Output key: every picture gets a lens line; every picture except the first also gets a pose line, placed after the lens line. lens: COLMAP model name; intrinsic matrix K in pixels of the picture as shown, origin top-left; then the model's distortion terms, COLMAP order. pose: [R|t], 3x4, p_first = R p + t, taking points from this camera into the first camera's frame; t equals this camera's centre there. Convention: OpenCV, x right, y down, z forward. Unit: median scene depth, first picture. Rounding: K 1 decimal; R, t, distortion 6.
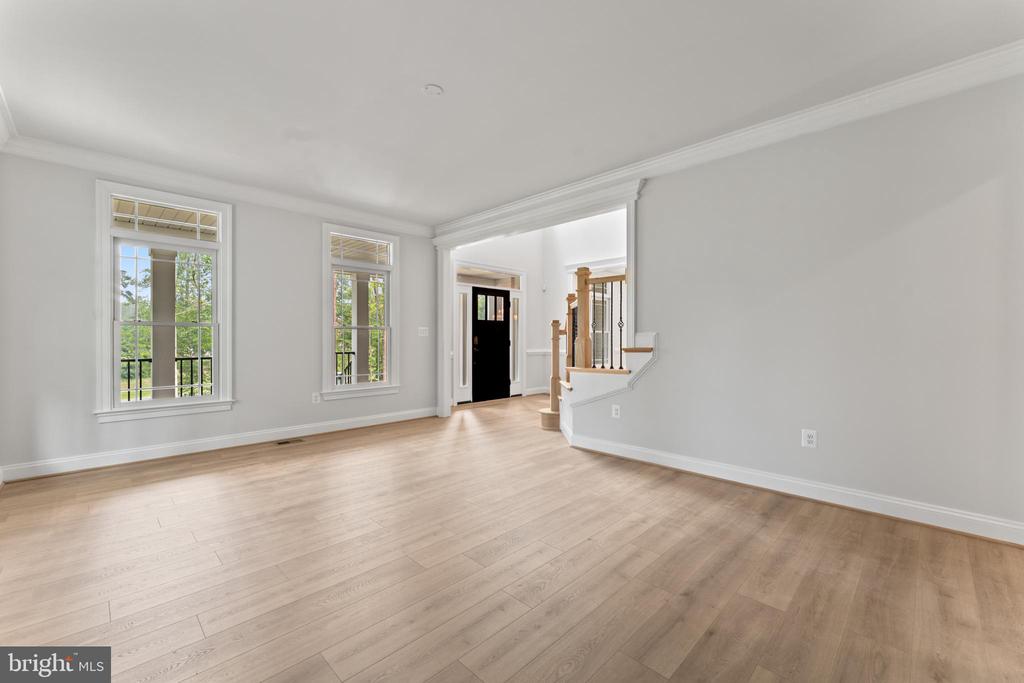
lens RADIAL K [[423.0, 0, 495.7], [0, 423.0, 340.0], [0, 0, 1]] dist [-0.000631, -0.000094]
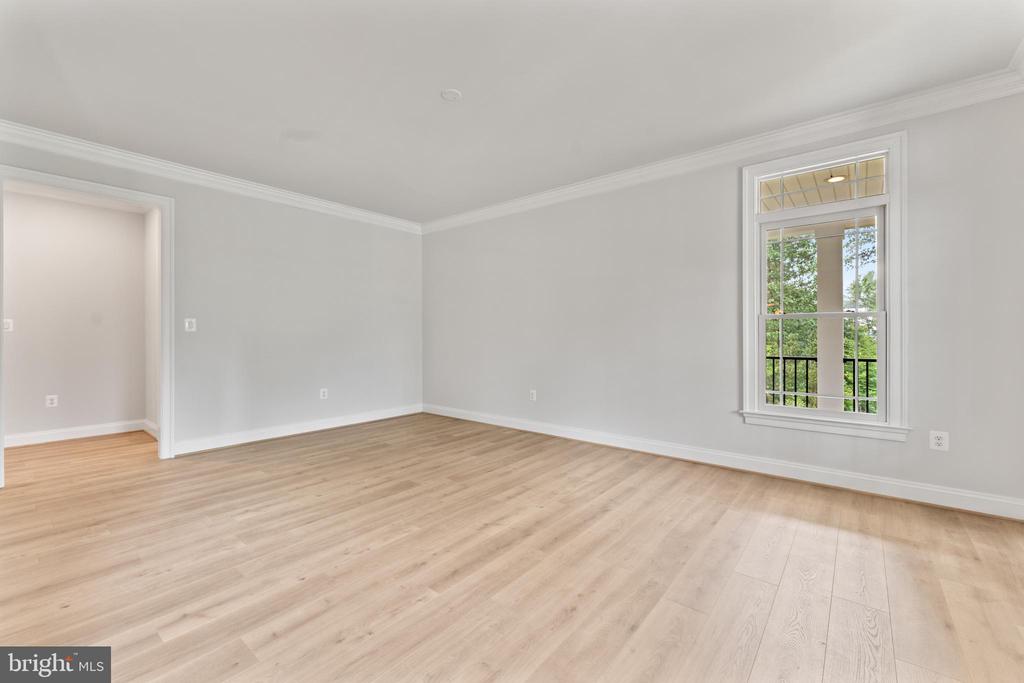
lens RADIAL K [[423.0, 0, 495.7], [0, 423.0, 340.0], [0, 0, 1]] dist [-0.000631, -0.000094]
pose [[-0.992648, 0.002351, -0.121011, -0.139297], [0.002168, 0.999996, 0.001644, 0.008927], [0.121015, 0.001370, -0.992650, 2.204197]]
